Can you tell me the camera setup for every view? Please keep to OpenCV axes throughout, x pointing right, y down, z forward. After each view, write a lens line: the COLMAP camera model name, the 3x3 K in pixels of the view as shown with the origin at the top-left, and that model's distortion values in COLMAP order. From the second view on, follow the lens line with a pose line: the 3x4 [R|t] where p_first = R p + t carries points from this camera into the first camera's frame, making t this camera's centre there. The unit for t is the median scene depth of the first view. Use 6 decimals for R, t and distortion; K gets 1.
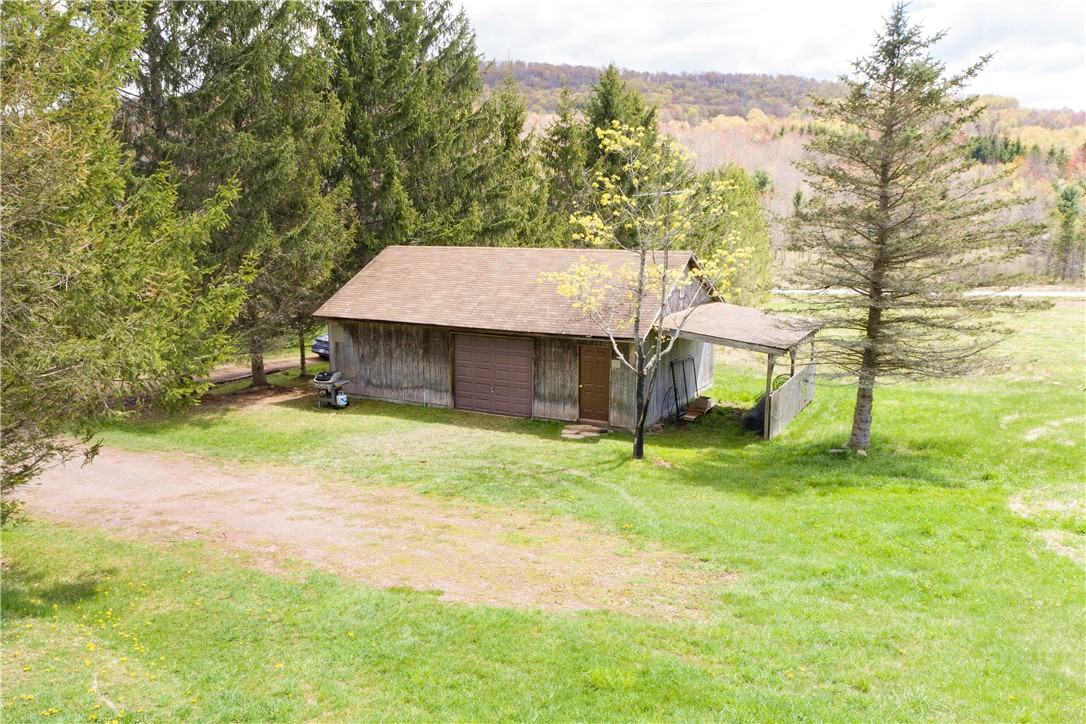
lens RADIAL K [[899.5, 0, 510.2], [0, 899.5, 359.5], [0, 0, 1]] dist [-0.013858, 0.002084]
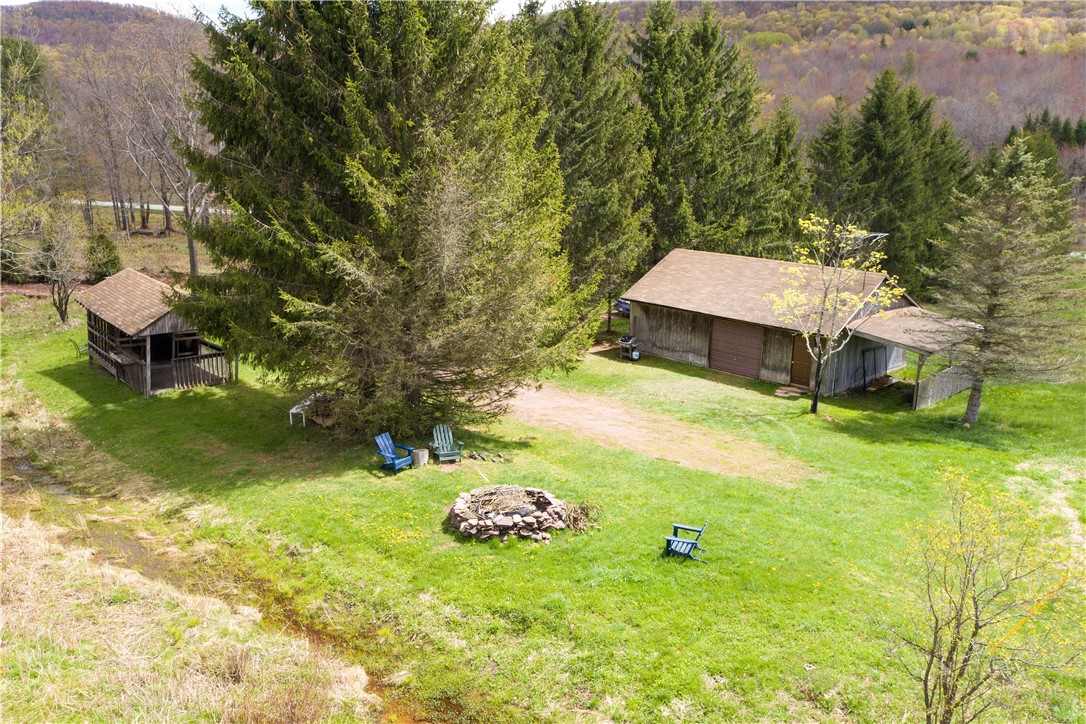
lens RADIAL K [[899.5, 0, 510.2], [0, 899.5, 359.5], [0, 0, 1]] dist [-0.013858, 0.002084]
pose [[0.948695, 0.088438, -0.303573, 0.080110], [-0.063173, 0.993746, 0.092080, -0.078947], [0.309818, -0.068178, 0.948348, -0.549589]]
